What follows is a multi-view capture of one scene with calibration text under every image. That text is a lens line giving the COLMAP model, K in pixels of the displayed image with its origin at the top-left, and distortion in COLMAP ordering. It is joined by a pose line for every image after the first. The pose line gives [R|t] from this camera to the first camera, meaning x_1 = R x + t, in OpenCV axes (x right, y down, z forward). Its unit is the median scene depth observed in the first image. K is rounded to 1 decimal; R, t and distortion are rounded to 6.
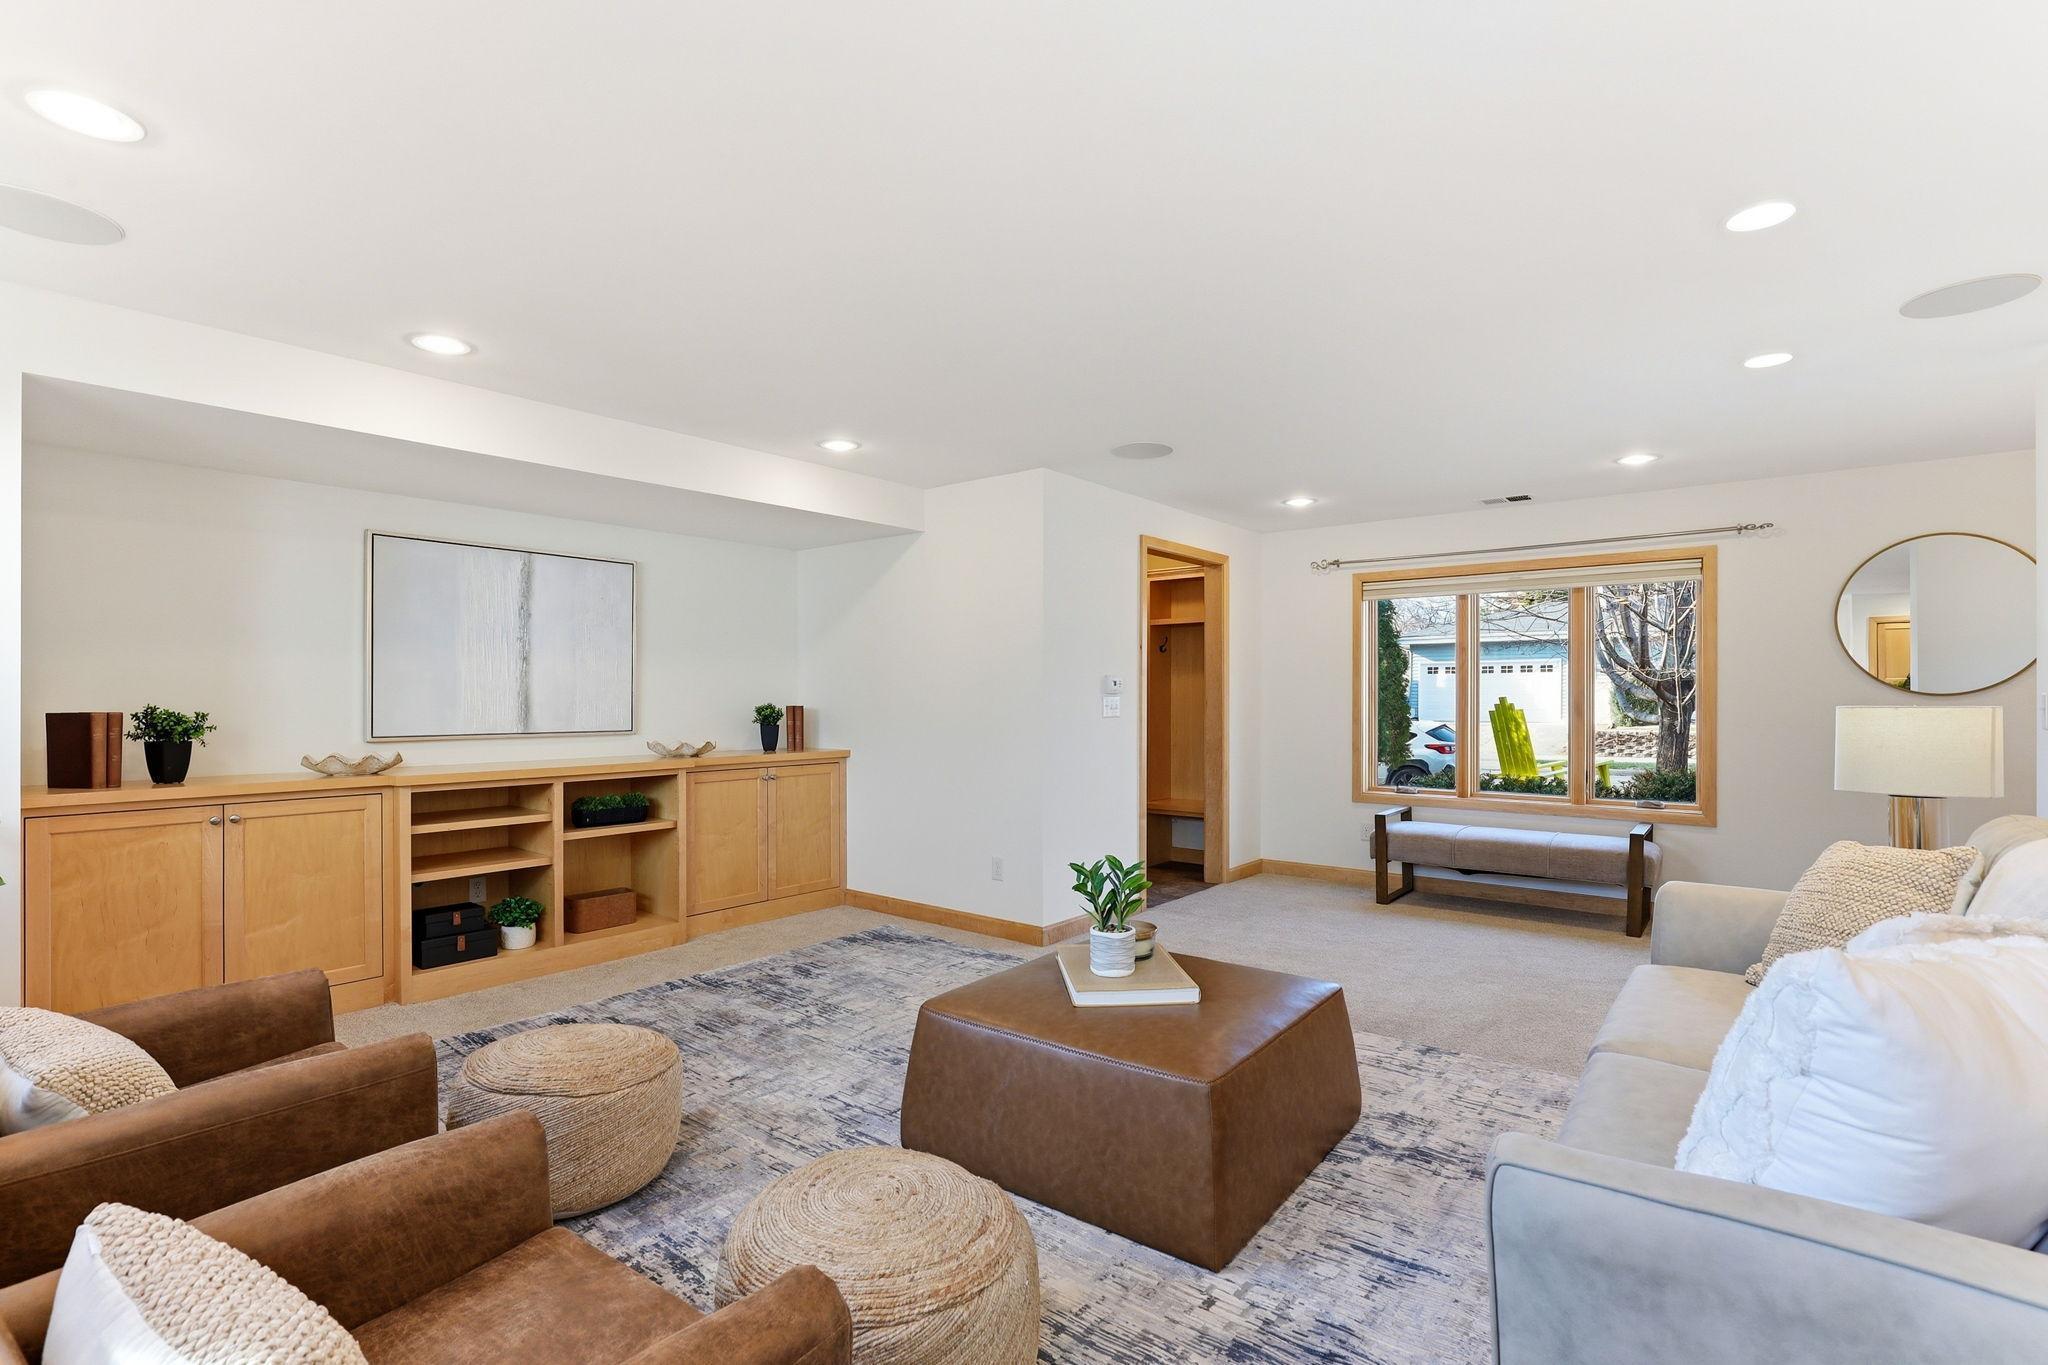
lens RADIAL K [[967.2, 0, 1051.1], [0, 967.2, 693.7], [0, 0, 1]] dist [-0.003218, 0.000200]
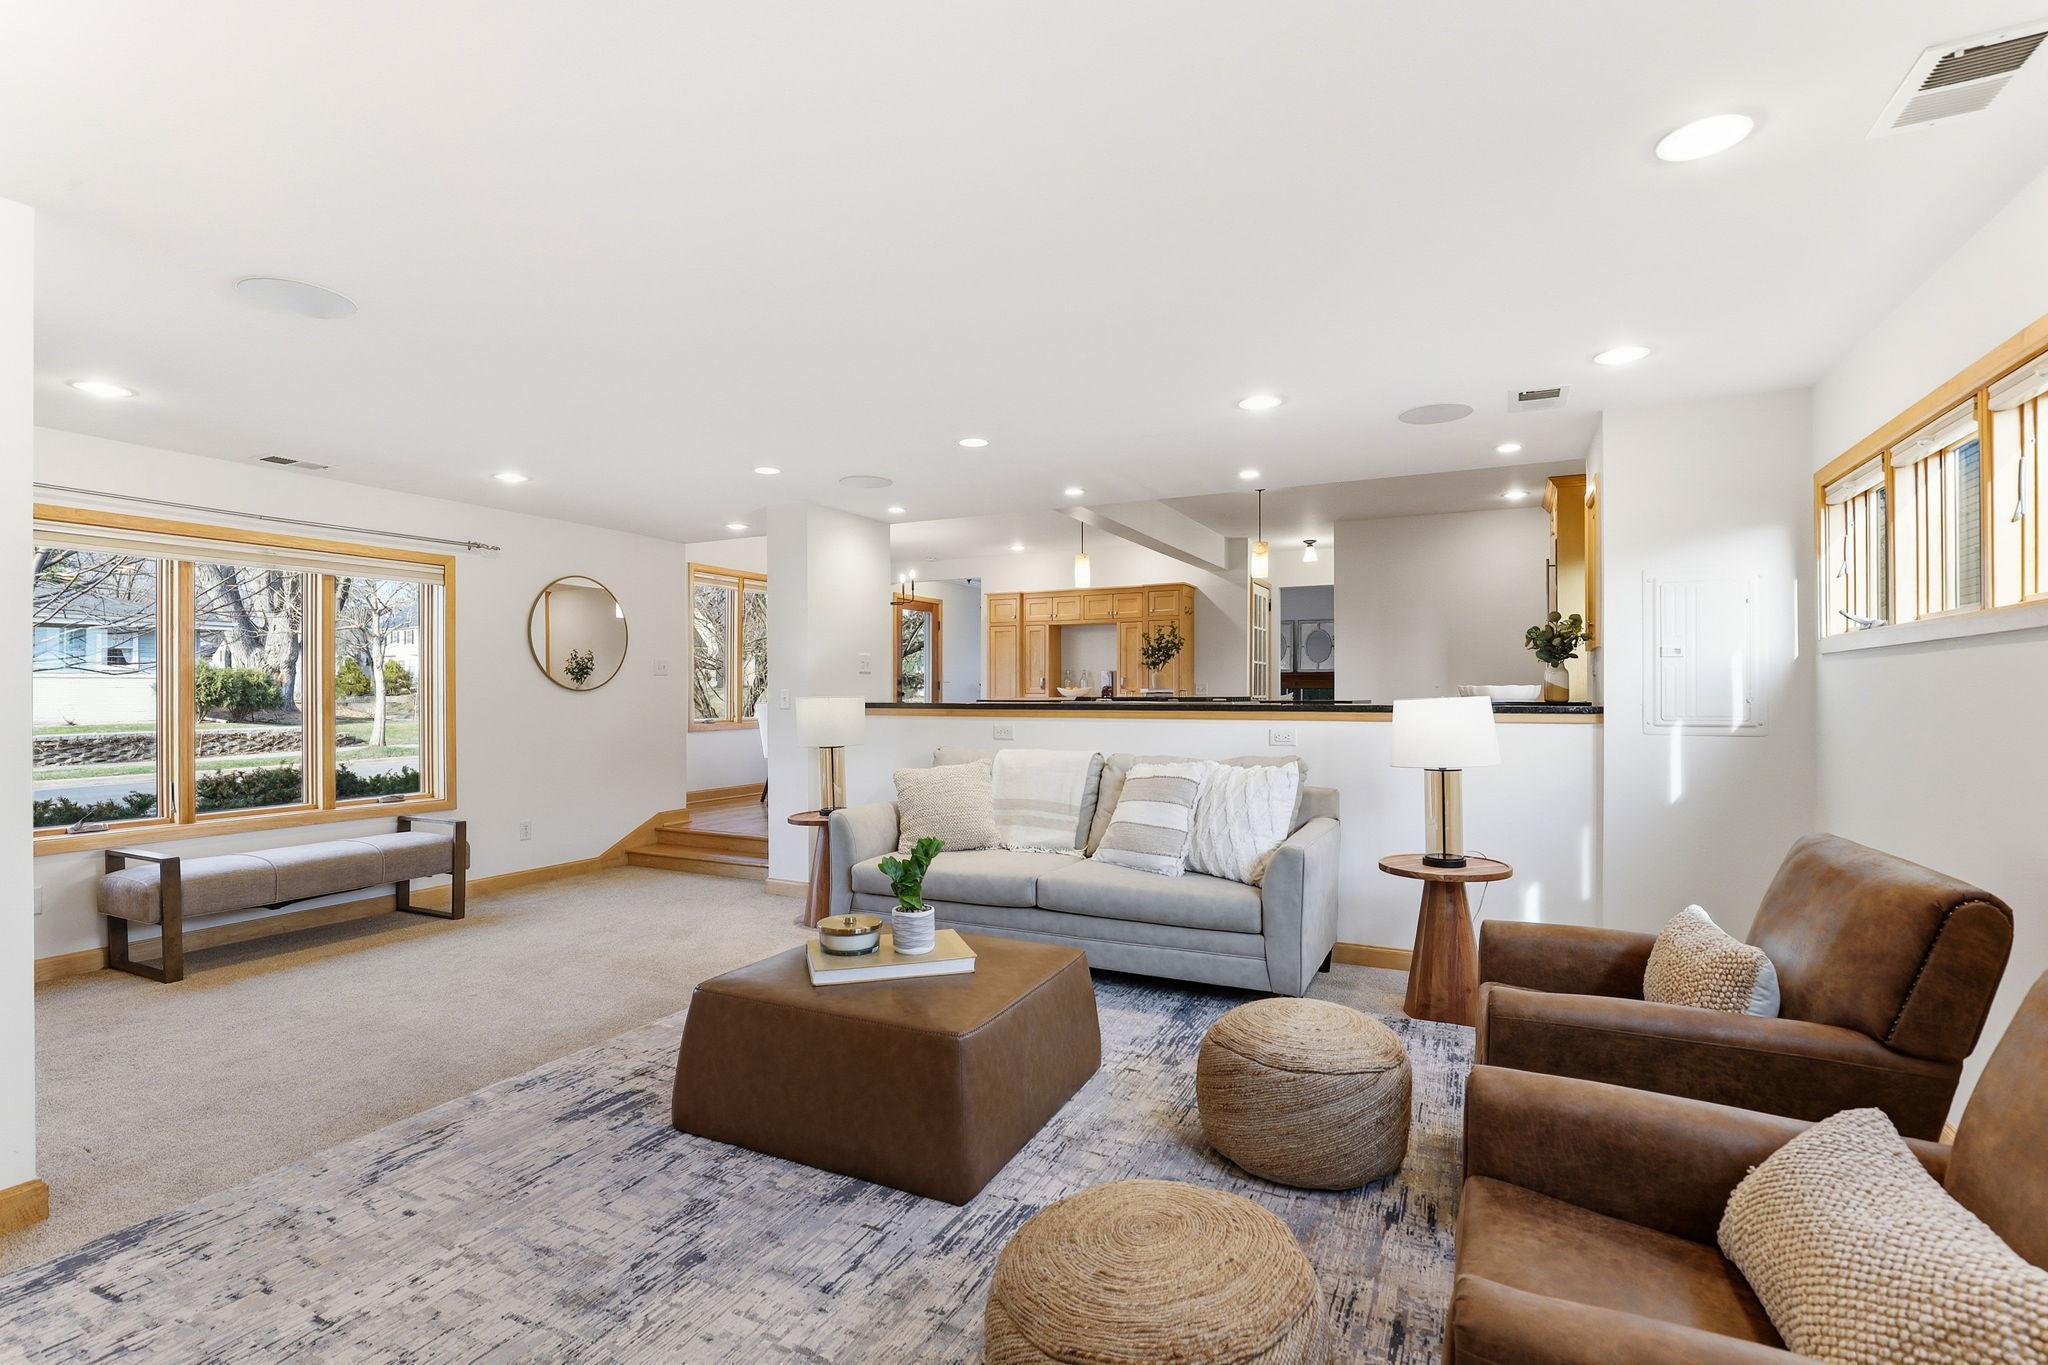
lens RADIAL K [[967.2, 0, 1018.5], [0, 967.2, 687.4], [0, 0, 1]] dist [-0.003218, 0.000200]
pose [[-0.197787, 0.003147, 0.980240, -0.618967], [0.001339, 0.999995, -0.002940, 0.003135], [-0.980244, 0.000731, -0.197791, 0.681717]]
